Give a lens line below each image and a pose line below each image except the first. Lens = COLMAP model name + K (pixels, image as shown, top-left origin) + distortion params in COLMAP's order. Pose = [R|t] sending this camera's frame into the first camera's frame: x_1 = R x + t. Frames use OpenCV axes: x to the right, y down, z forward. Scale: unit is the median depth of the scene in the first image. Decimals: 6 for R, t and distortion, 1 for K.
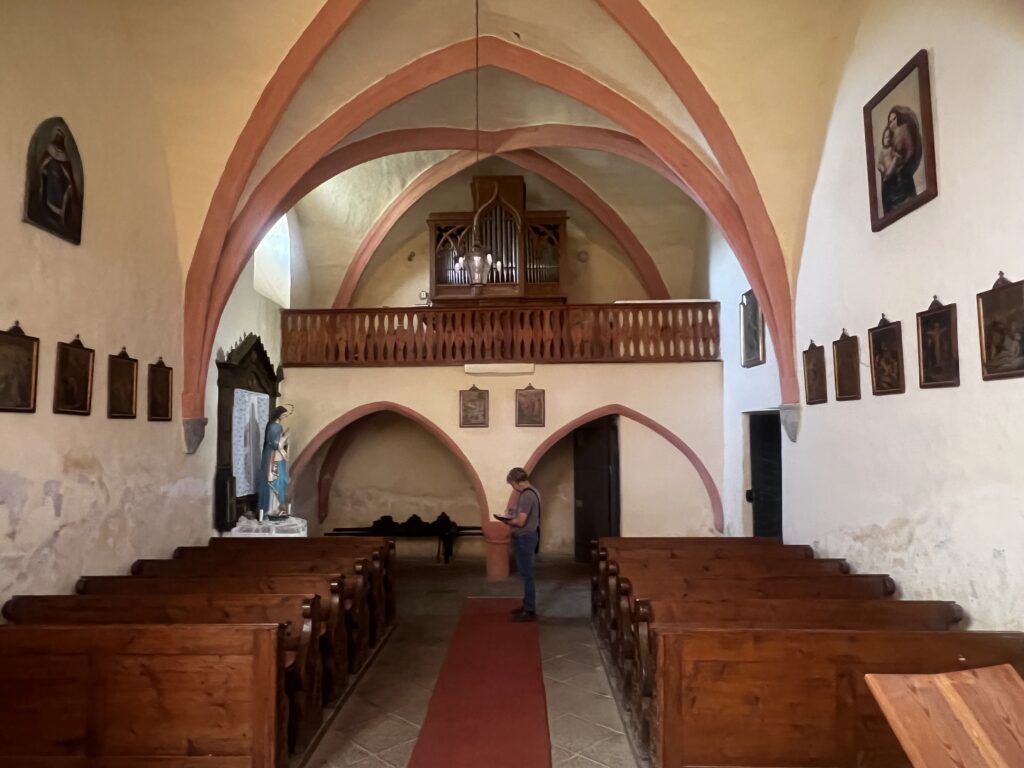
lens RADIAL K [[651.9, 0, 513.5], [0, 651.9, 385.4], [0, 0, 1]] dist [-0.005533, -0.001146]
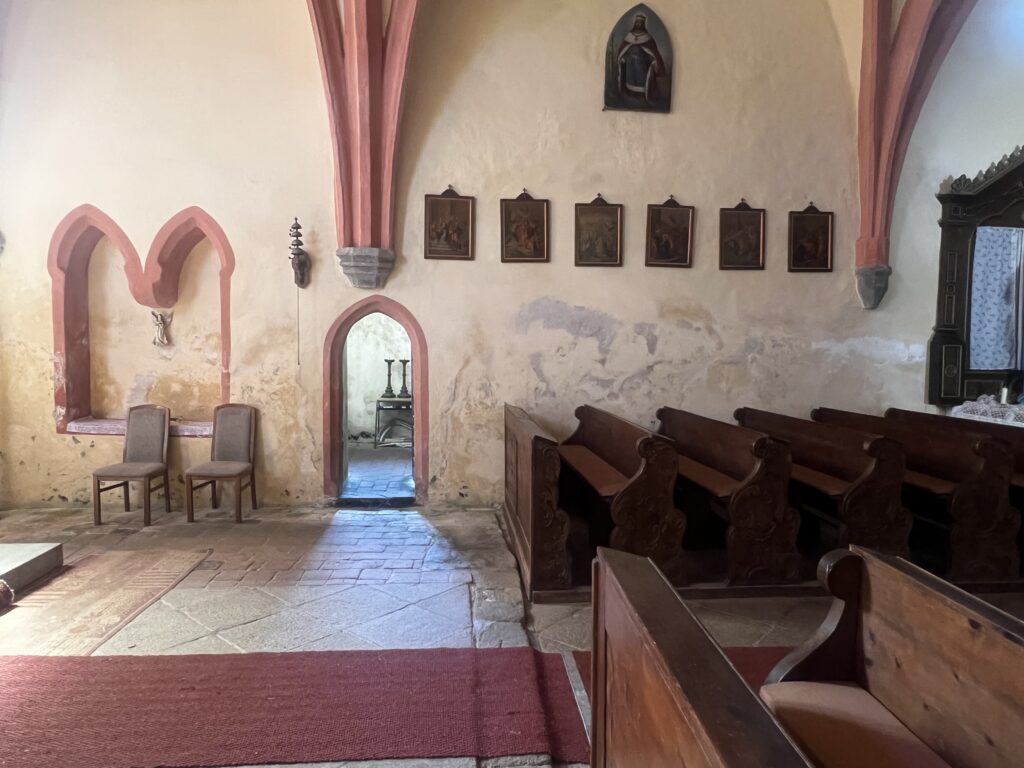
lens RADIAL K [[651.9, 0, 516.0], [0, 651.9, 383.1], [0, 0, 1]] dist [-0.005533, -0.001146]
pose [[0.107364, 0.059727, -0.992424, 0.437390], [0.075256, 0.994842, 0.068014, 0.149729], [0.991368, -0.081988, 0.102315, 0.604018]]
